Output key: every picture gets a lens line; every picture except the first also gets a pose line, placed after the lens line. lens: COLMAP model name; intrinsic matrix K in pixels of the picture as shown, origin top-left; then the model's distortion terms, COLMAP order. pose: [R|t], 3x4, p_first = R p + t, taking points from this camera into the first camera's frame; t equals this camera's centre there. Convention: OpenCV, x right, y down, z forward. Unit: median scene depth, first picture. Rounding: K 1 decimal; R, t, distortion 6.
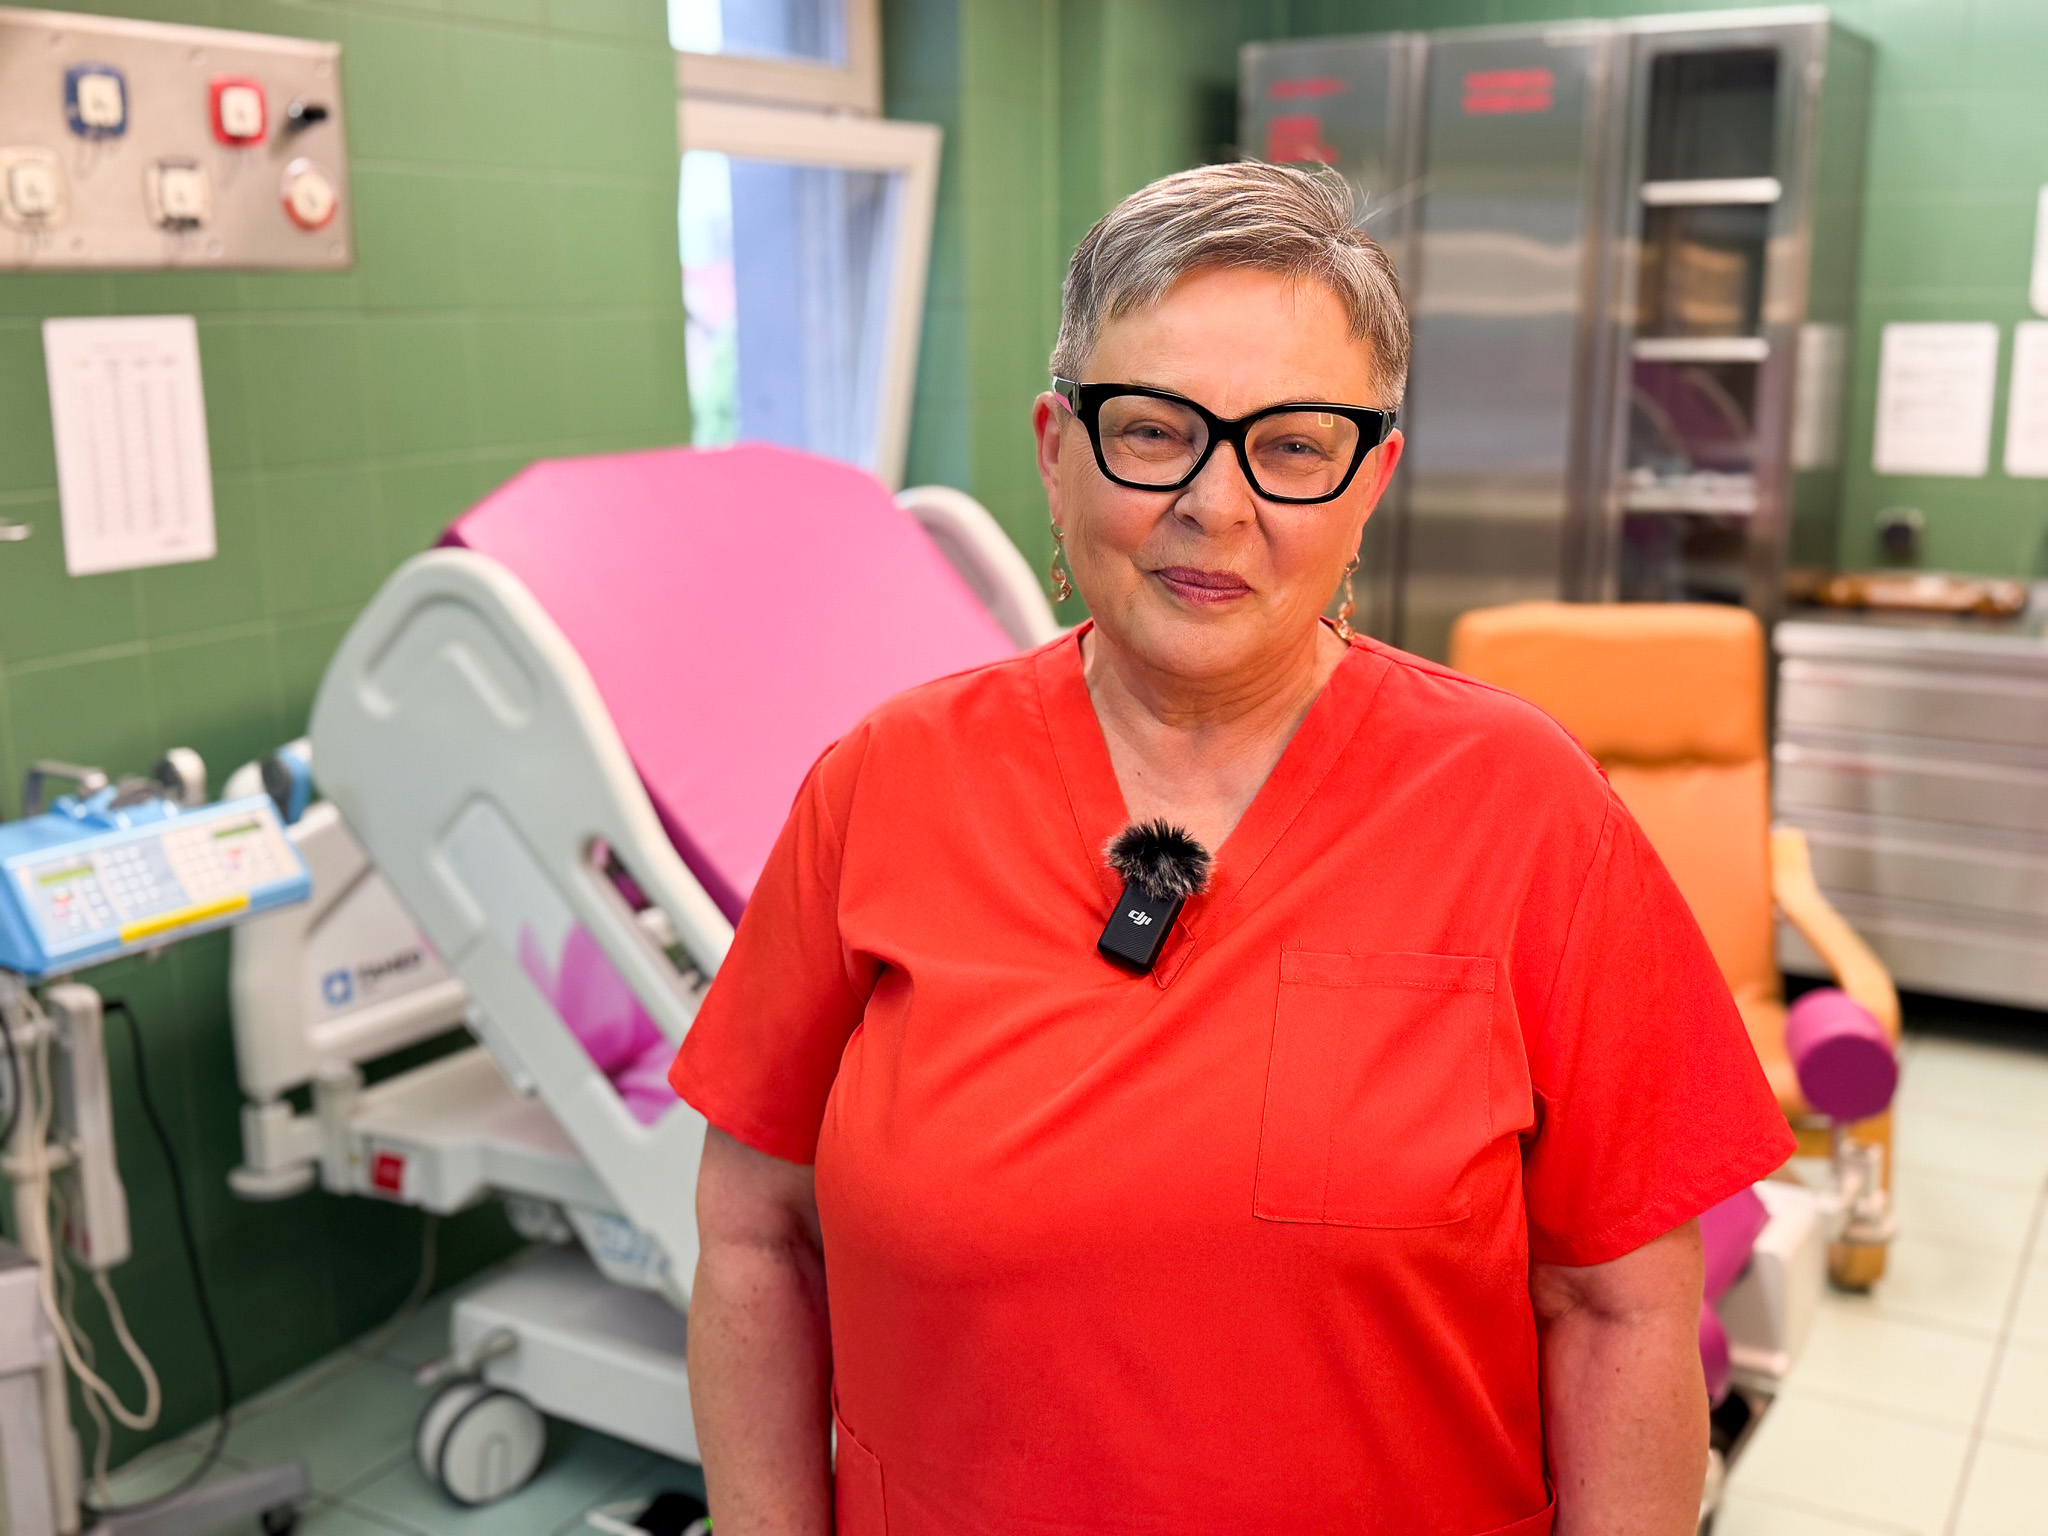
lens RADIAL K [[2092.8, 0, 1024.0], [0, 2092.8, 768.0], [0, 0, 1]] dist [0.099088, -0.278183]
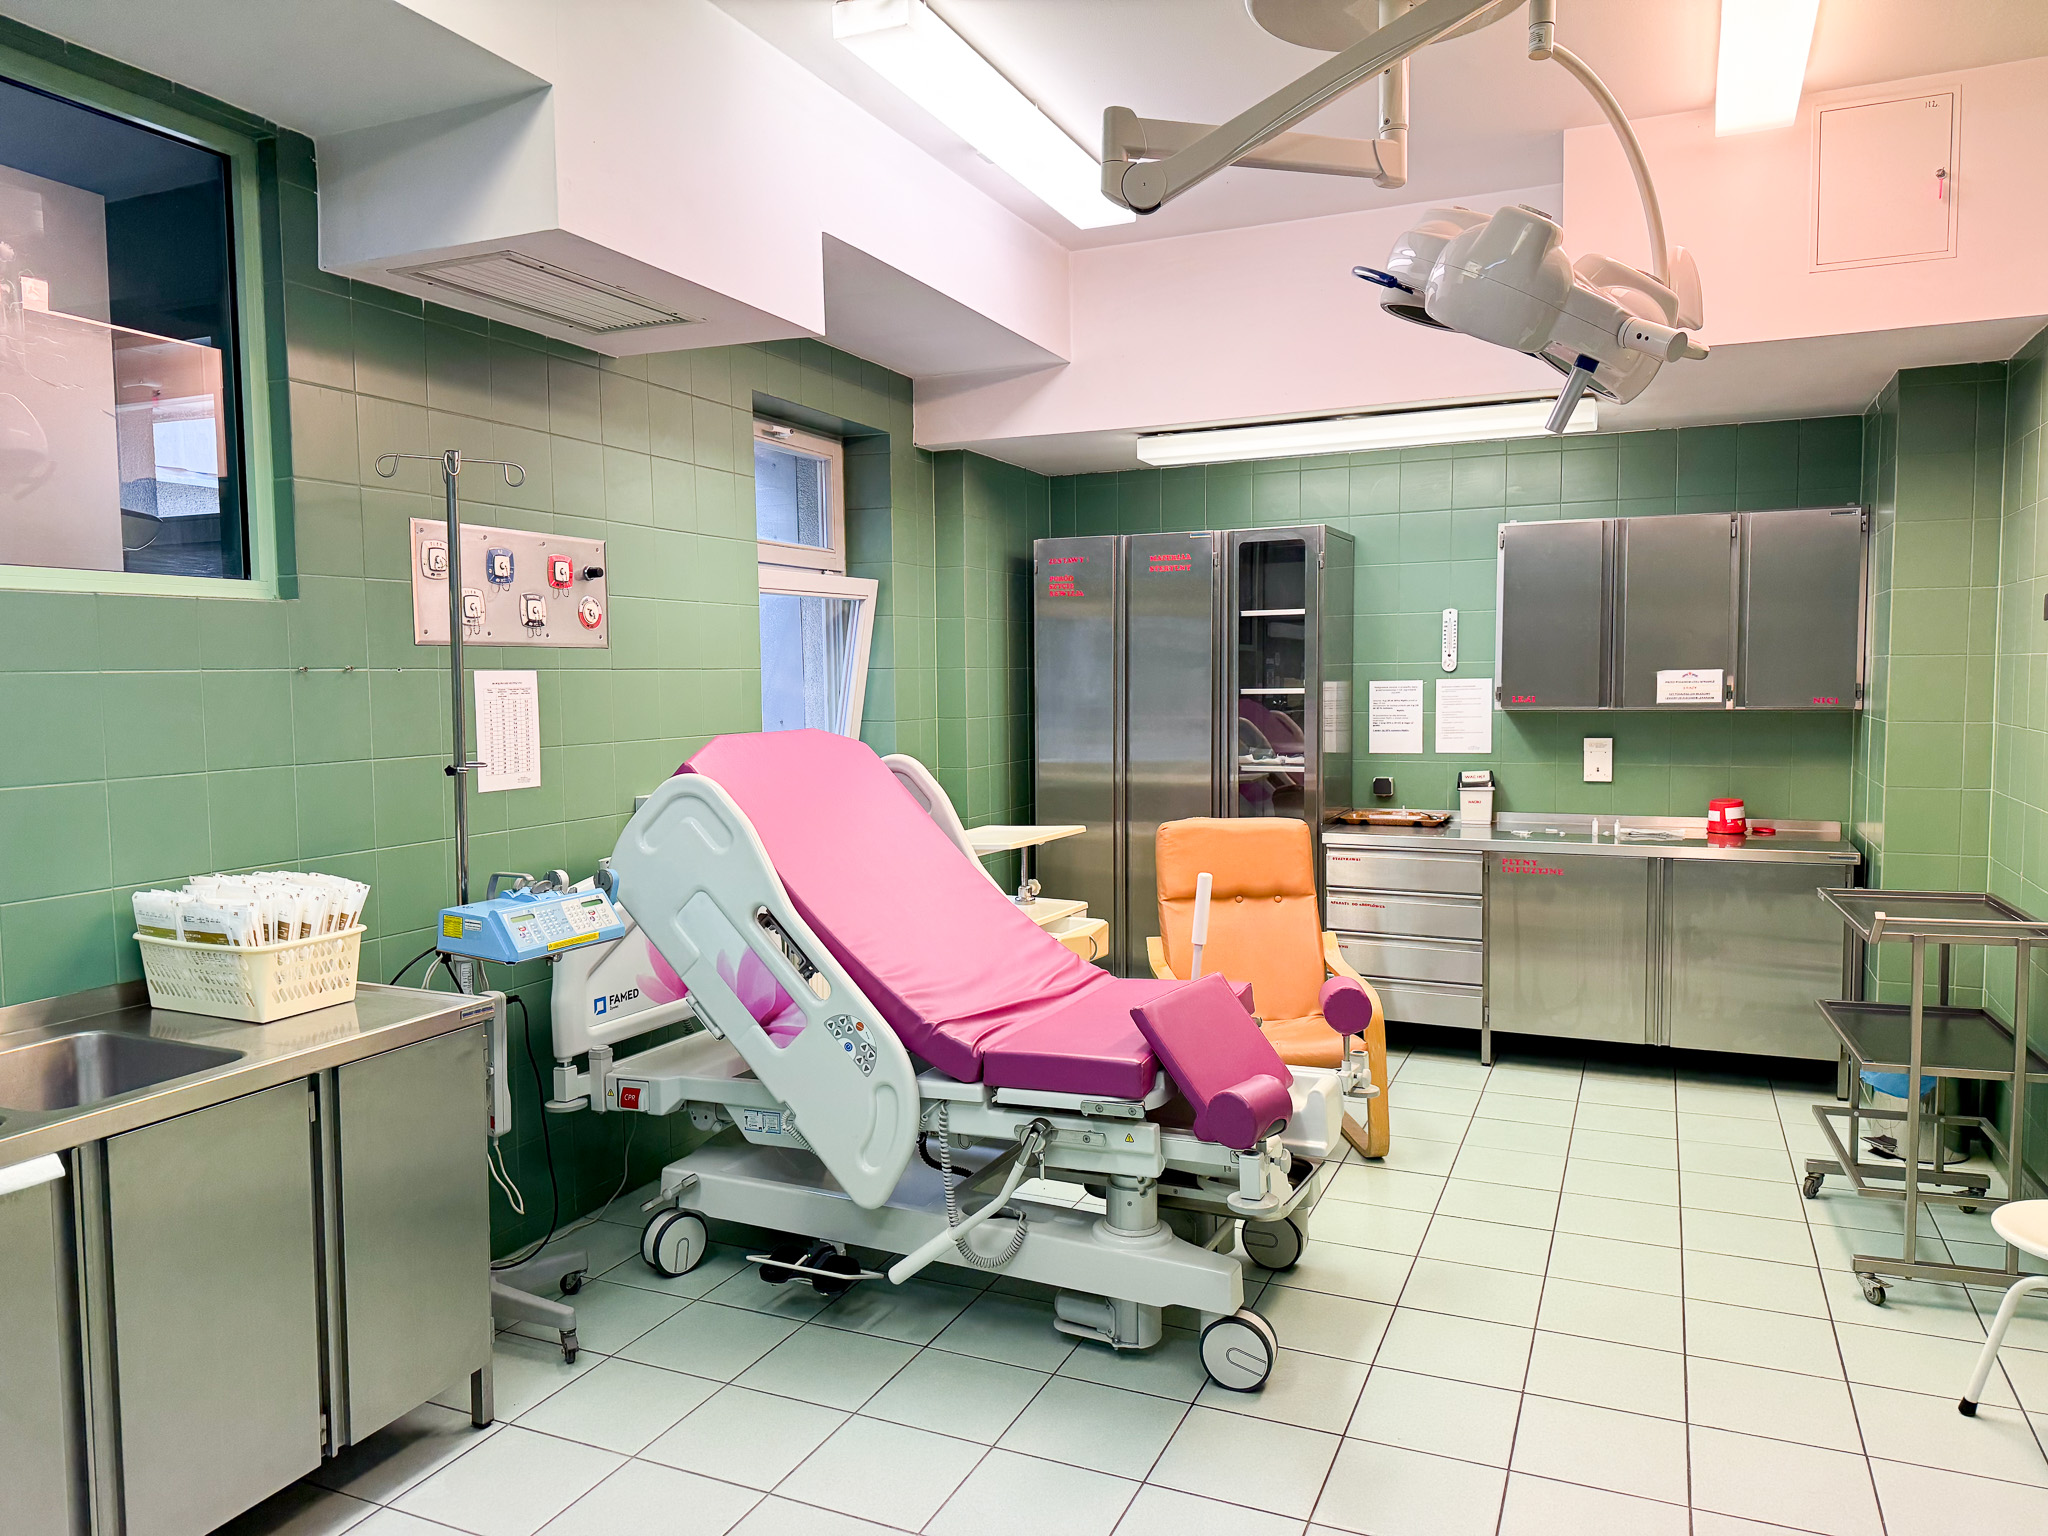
lens RADIAL K [[1420.8, 0, 1024.0], [0, 1420.8, 768.0], [0, 0, 1]] dist [0.001740, 0.000122]
pose [[0.993660, -0.011412, 0.111843, -0.082040], [0.029058, 0.987100, -0.157444, 0.107121], [-0.108603, 0.159696, 0.981174, -0.371035]]
